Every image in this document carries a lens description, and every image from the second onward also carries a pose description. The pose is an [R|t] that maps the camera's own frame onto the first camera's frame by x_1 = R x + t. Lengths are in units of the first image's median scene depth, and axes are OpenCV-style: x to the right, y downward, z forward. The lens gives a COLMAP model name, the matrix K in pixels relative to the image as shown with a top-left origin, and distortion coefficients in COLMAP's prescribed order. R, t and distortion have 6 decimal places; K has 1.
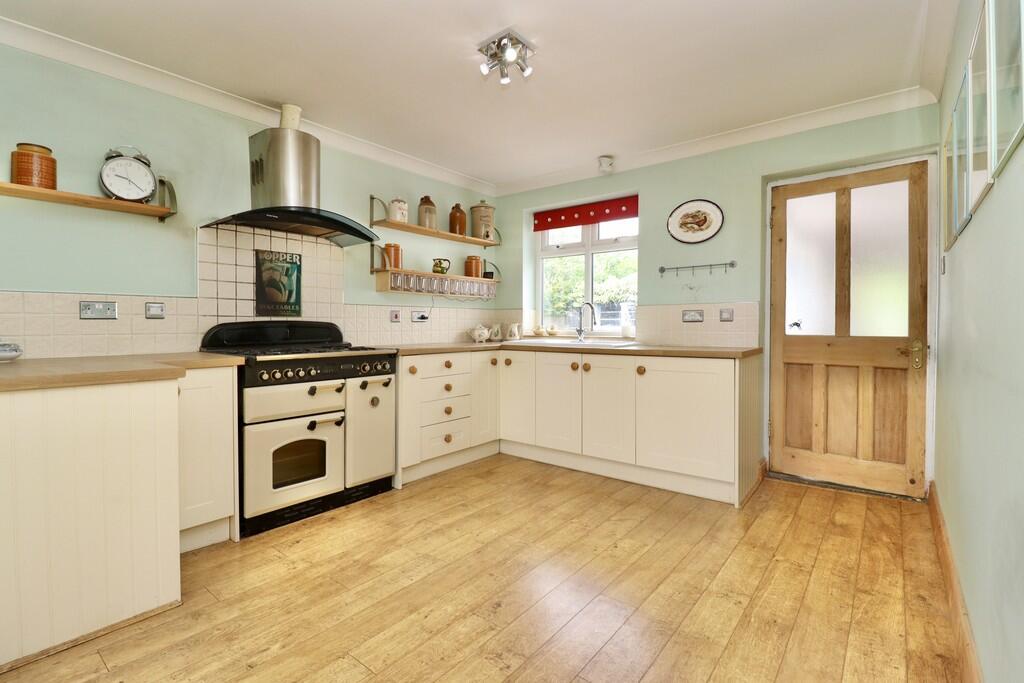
lens RADIAL K [[472.1, 0, 511.3], [0, 472.1, 336.4], [0, 0, 1]] dist [-0.012512, -0.005111]
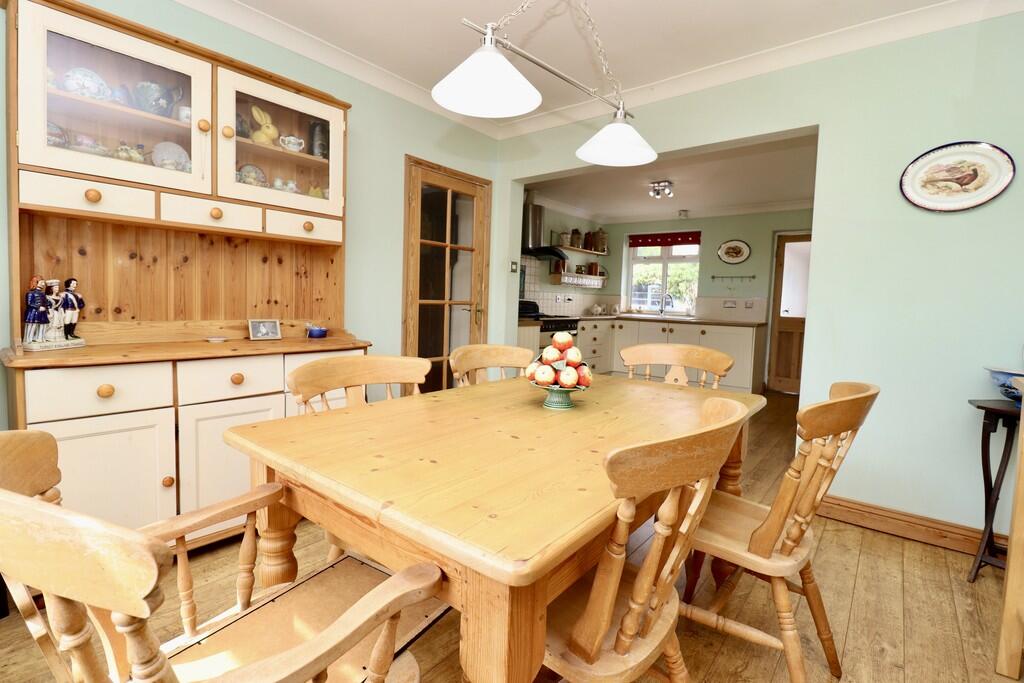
lens RADIAL K [[472.1, 0, 508.2], [0, 472.1, 334.7], [0, 0, 1]] dist [-0.012512, -0.005111]
pose [[0.999419, 0.032792, -0.009286, -0.506036], [-0.032266, 0.998123, 0.052046, 0.007698], [0.010975, -0.051716, 0.998602, -0.934029]]
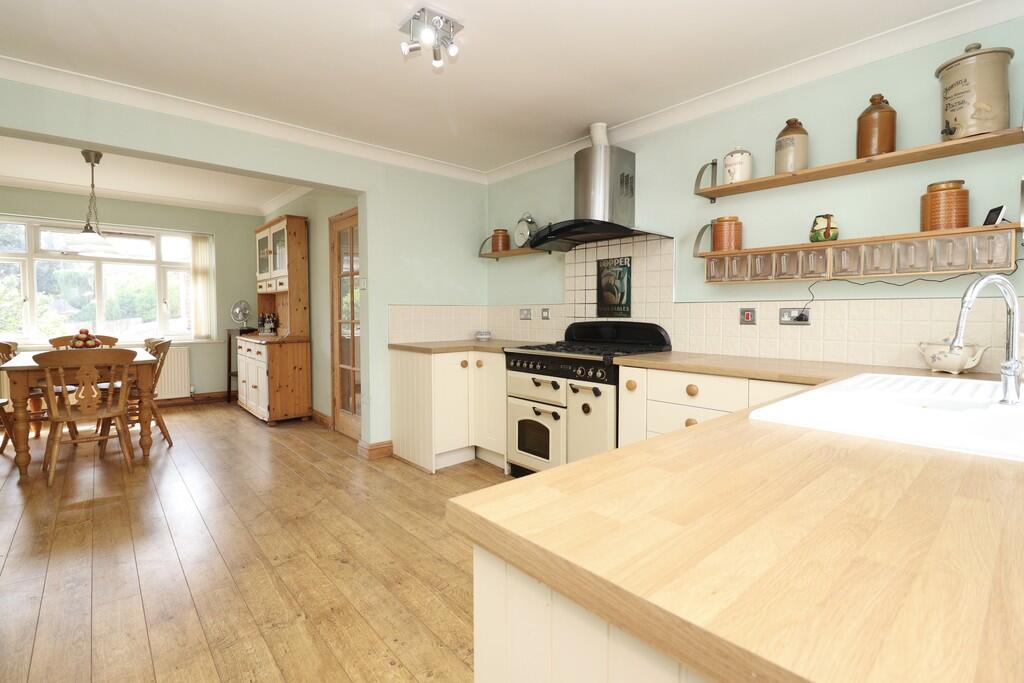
lens RADIAL K [[472.1, 0, 510.5], [0, 472.1, 335.4], [0, 0, 1]] dist [-0.012512, -0.005111]
pose [[-0.172664, 0.050175, -0.983702, 0.633877], [-0.022064, 0.998254, 0.054790, -0.055438], [0.984734, 0.031165, -0.171256, 0.956829]]
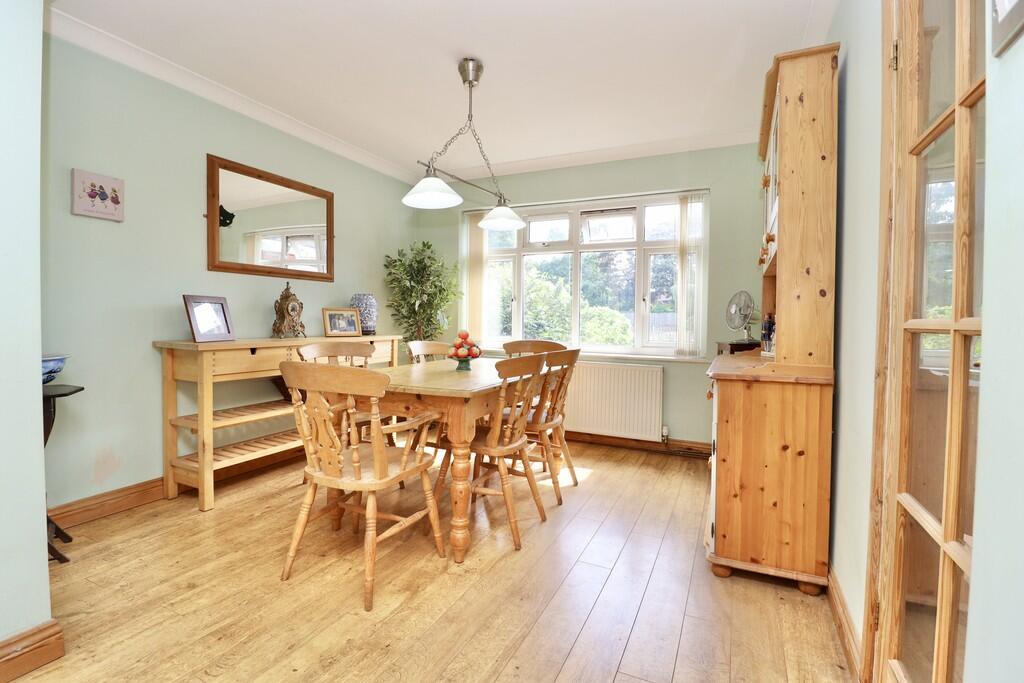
lens RADIAL K [[472.1, 0, 507.7], [0, 472.1, 332.3], [0, 0, 1]] dist [-0.012512, -0.005111]
pose [[-0.974603, -0.006625, -0.223842, -0.329692], [-0.016694, 0.998930, 0.043119, -0.012260], [0.223317, 0.045761, -0.973671, 0.467041]]
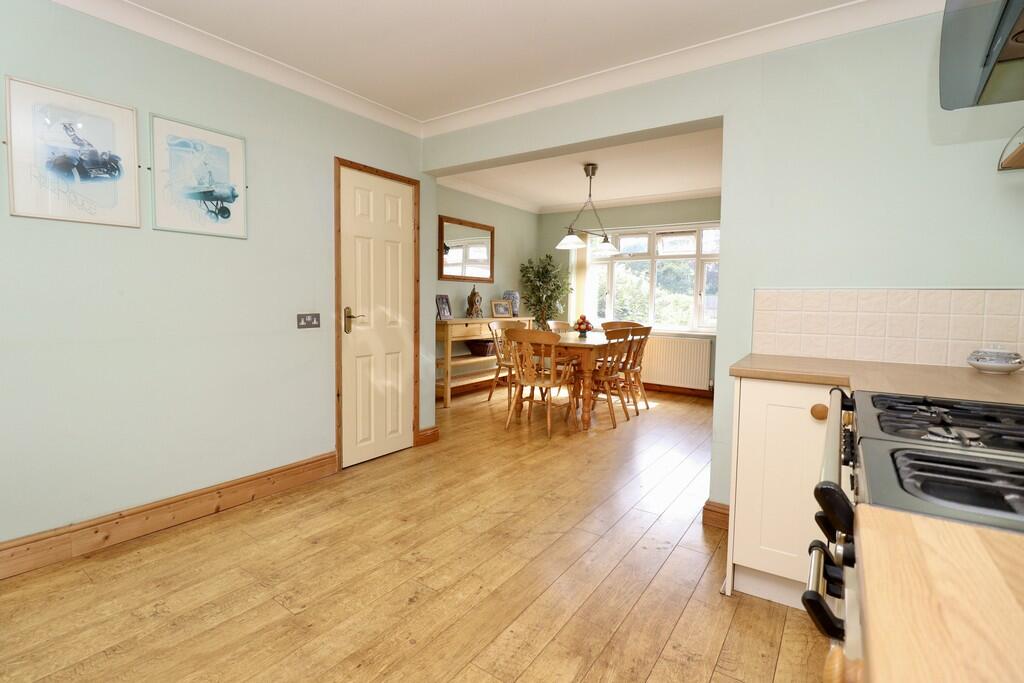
lens RADIAL K [[472.1, 0, 508.0], [0, 472.1, 329.5], [0, 0, 1]] dist [-0.012512, -0.005111]
pose [[-0.998084, -0.014124, -0.060244, -0.096307], [-0.018843, 0.996737, 0.078493, -0.047258], [0.058939, 0.079478, -0.995093, 1.156046]]
